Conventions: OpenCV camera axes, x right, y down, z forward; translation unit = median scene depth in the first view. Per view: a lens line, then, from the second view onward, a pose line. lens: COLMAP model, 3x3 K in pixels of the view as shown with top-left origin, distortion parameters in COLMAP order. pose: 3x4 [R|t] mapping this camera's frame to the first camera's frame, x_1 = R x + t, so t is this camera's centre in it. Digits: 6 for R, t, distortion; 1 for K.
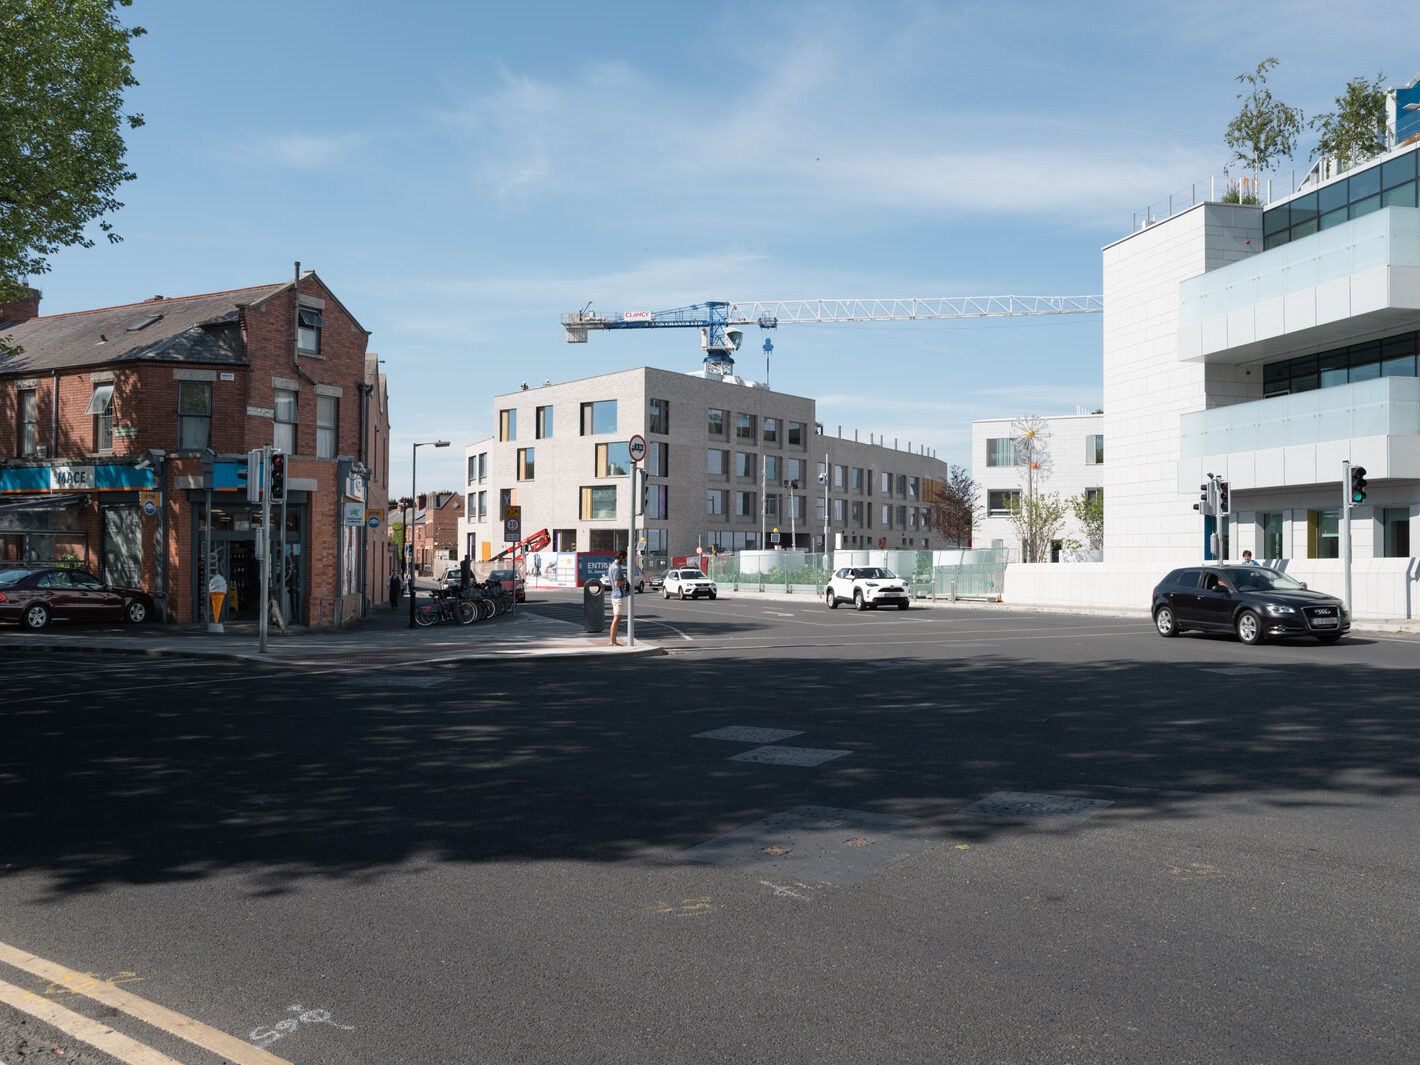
lens RADIAL K [[1319.7, 0, 710.0], [0, 1319.7, 532.5], [0, 0, 1]] dist [0.000118, -0.018528]
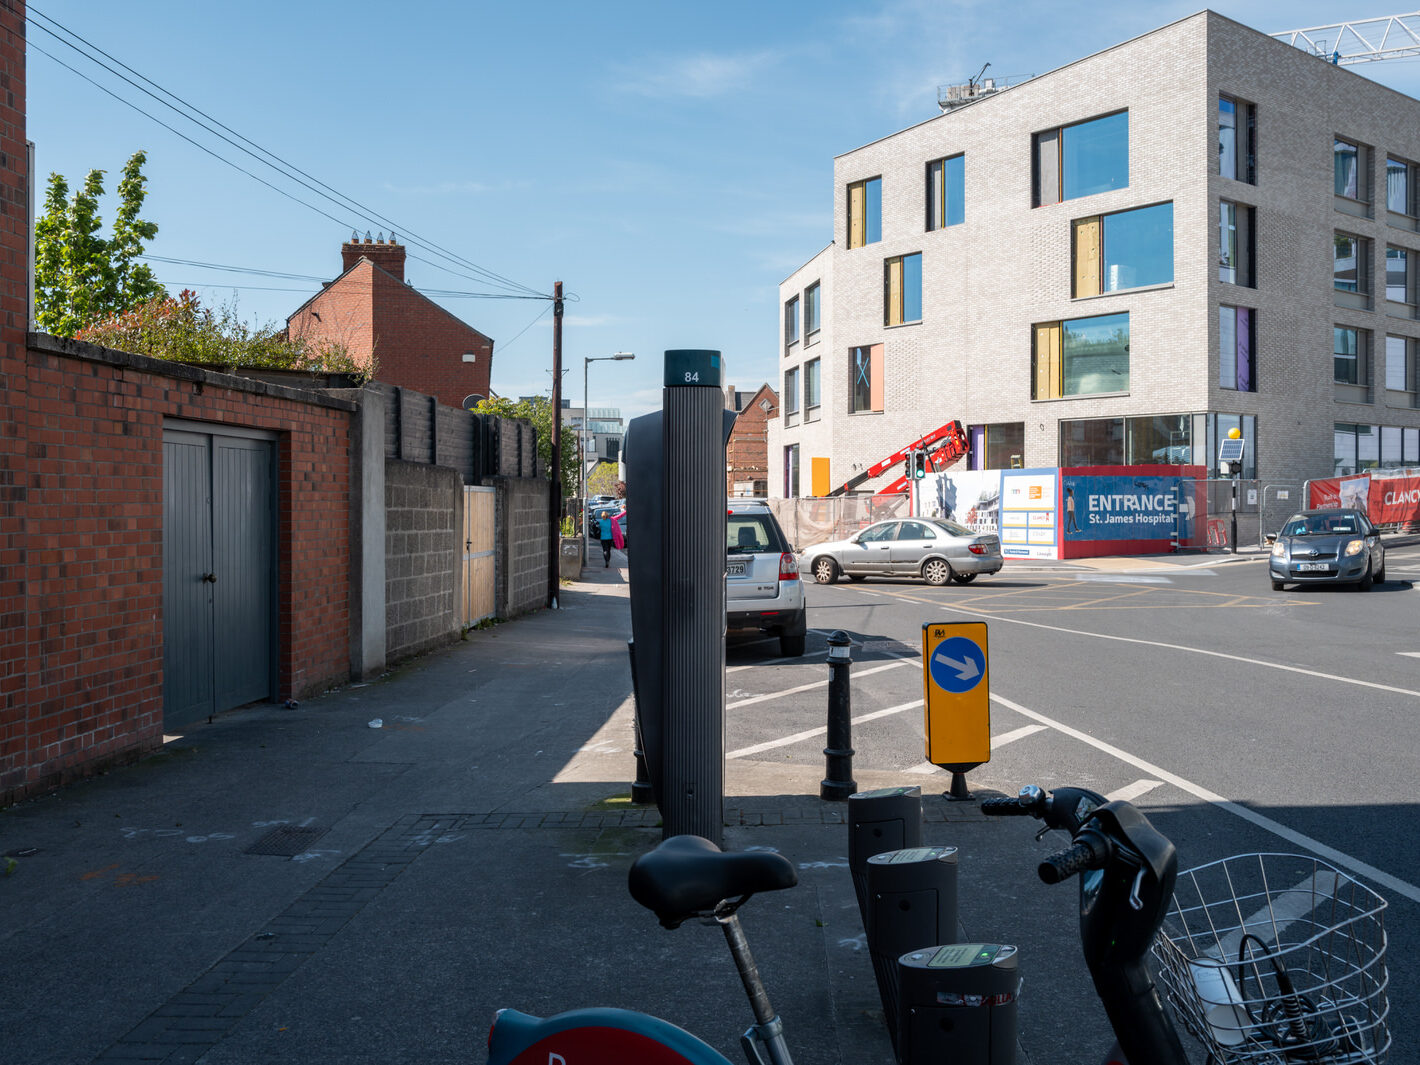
lens RADIAL K [[1250.1, 0, 716.6], [0, 1250.1, 507.5], [0, 0, 1]] dist [-0.017789, -0.013548]
pose [[0.970054, -0.004432, -0.242849, -0.102058], [0.009514, 0.999760, 0.019757, 0.017135], [0.242703, -0.021476, 0.969863, 0.584092]]
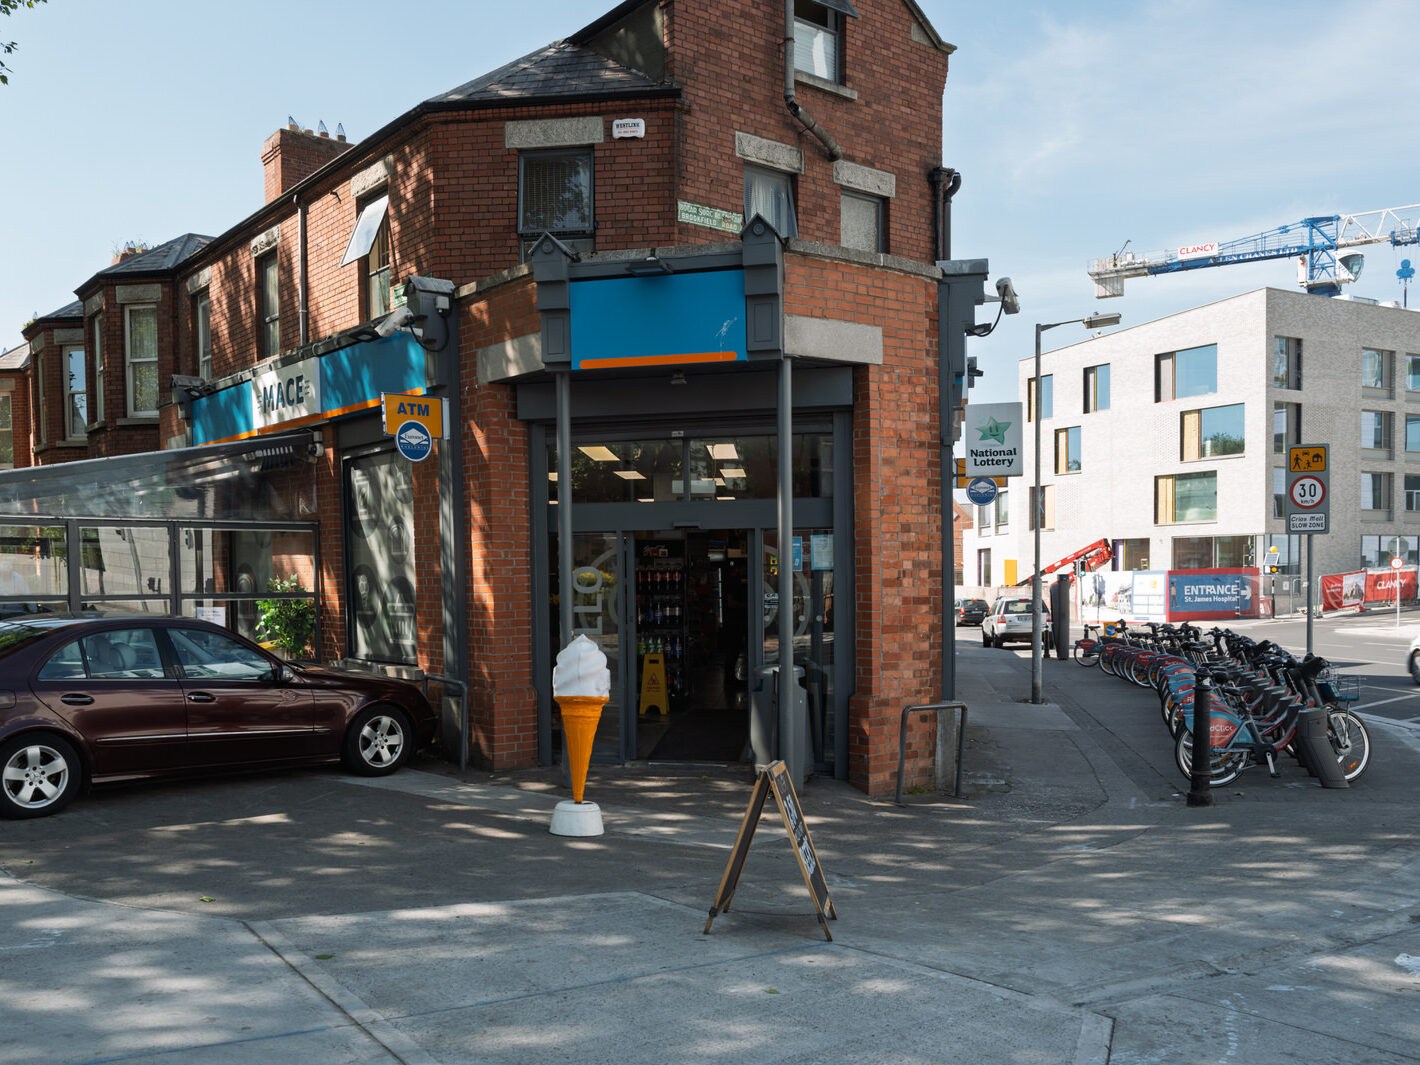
lens RADIAL K [[1309.2, 0, 601.4], [0, 1309.2, 620.3], [0, 0, 1]] dist [-0.004725, -0.013023]
pose [[0.913504, -0.004082, -0.406809, -0.087069], [0.022920, 0.998878, 0.041447, 0.005725], [0.406183, -0.047186, 0.912573, 0.256615]]
